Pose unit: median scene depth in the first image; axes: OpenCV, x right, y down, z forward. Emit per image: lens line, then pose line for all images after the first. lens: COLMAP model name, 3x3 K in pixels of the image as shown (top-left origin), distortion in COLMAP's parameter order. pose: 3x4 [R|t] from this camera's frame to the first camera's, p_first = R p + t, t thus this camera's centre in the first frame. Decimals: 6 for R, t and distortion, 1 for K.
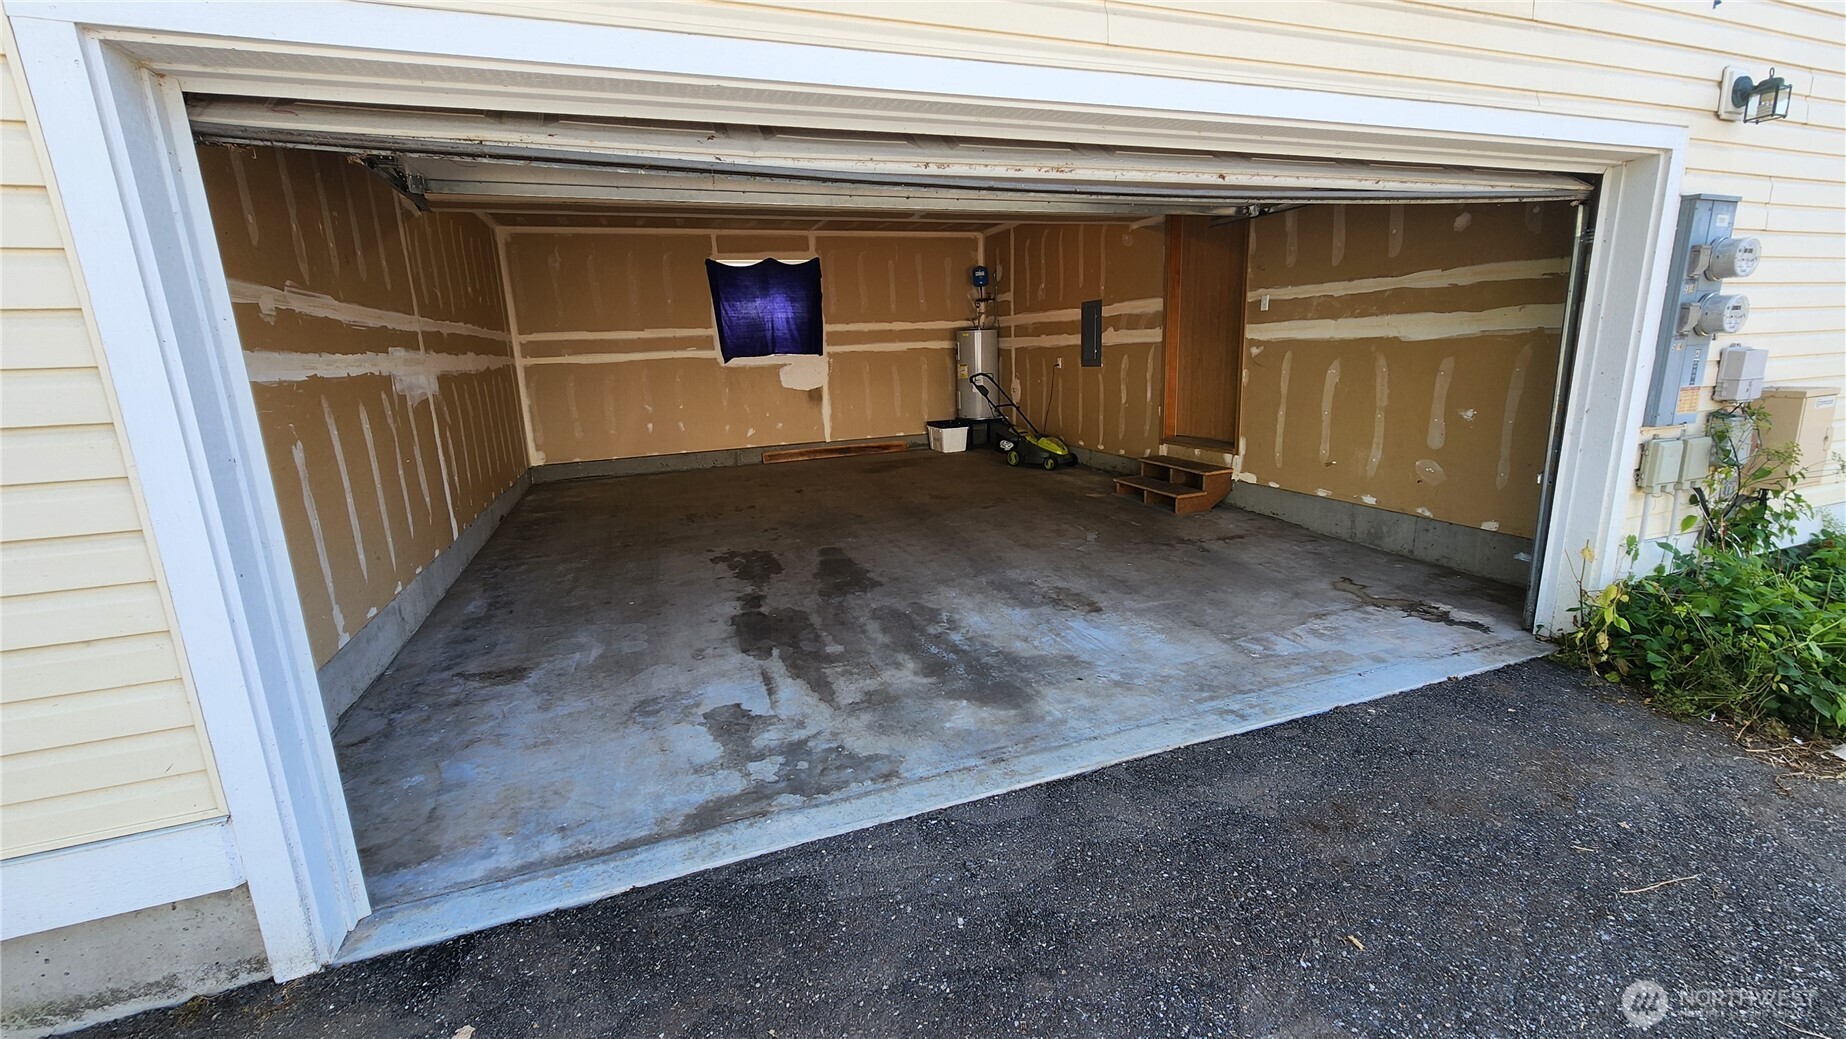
lens RADIAL K [[748.7, 0, 923.0], [0, 748.7, 519.5], [0, 0, 1]] dist [0.002013, 0.000598]
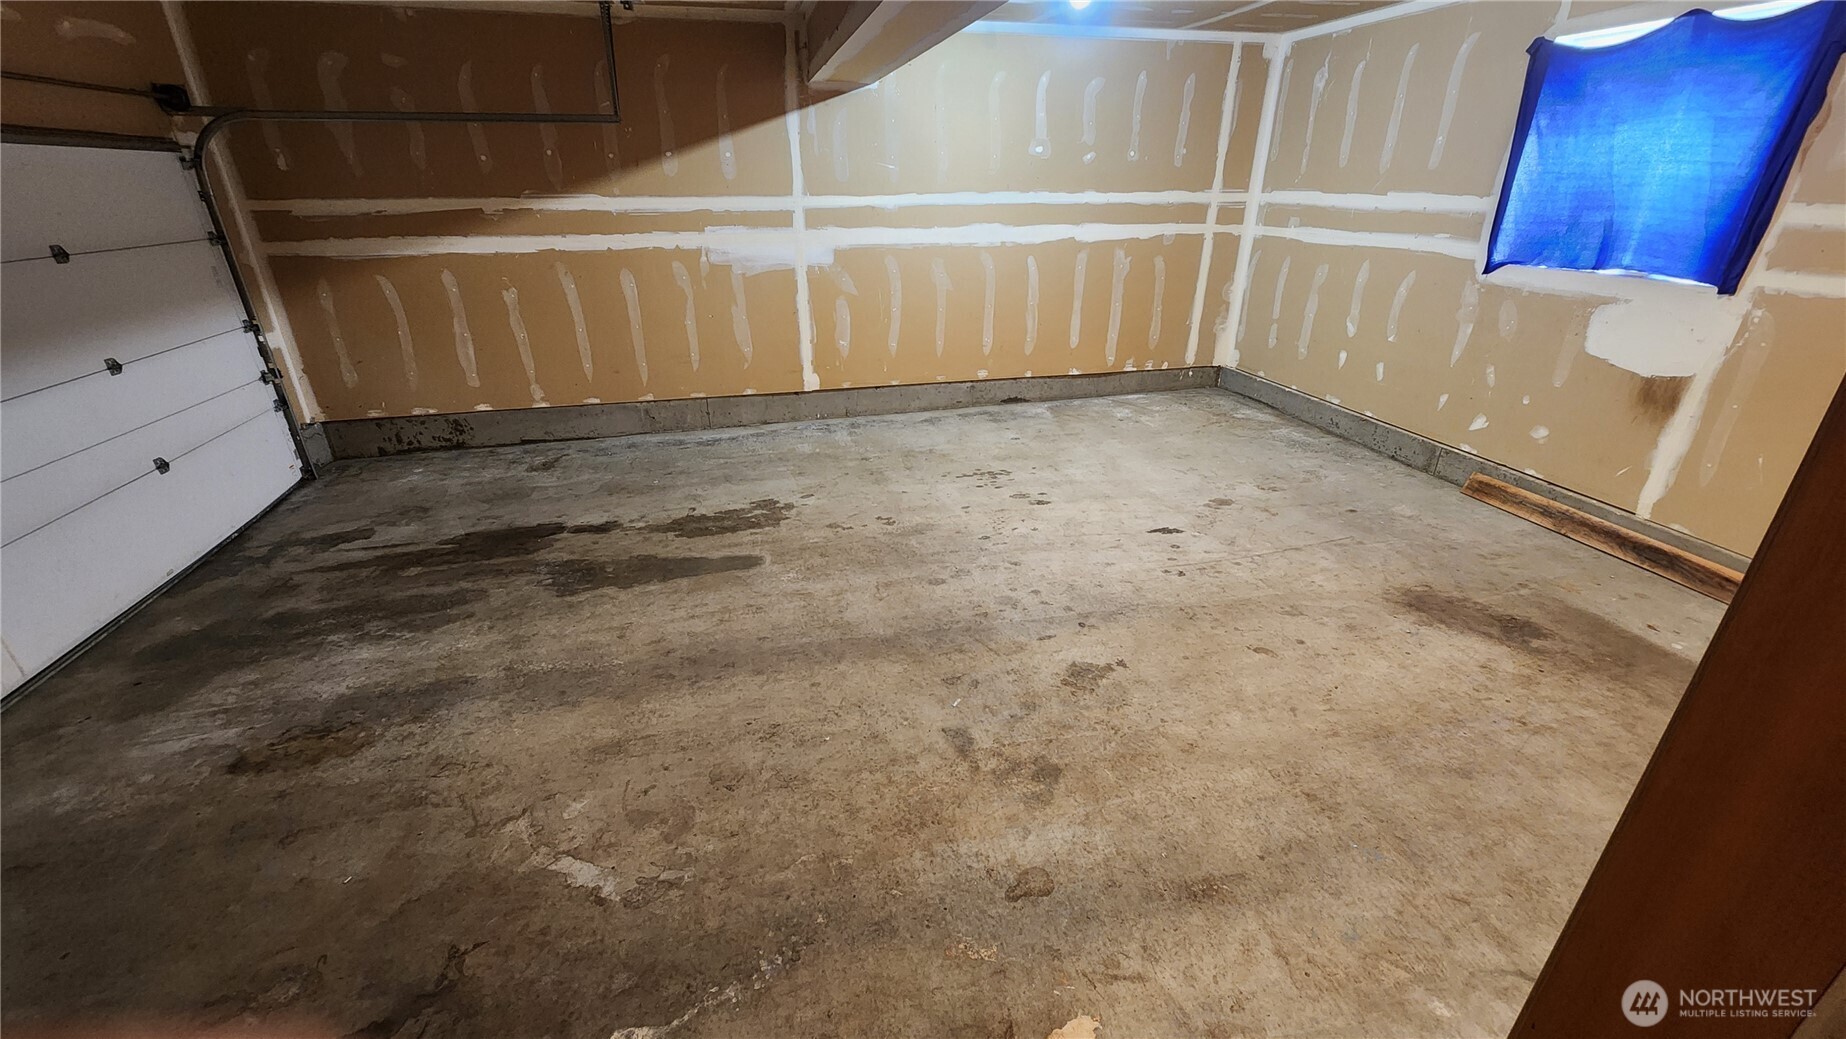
lens RADIAL K [[748.7, 0, 923.0], [0, 748.7, 519.5], [0, 0, 1]] dist [0.002013, 0.000598]
pose [[-0.118847, 0.450428, -0.884867, 0.598759], [-0.214661, 0.858451, 0.465813, -0.460596], [0.969431, 0.245307, -0.005335, 1.432084]]
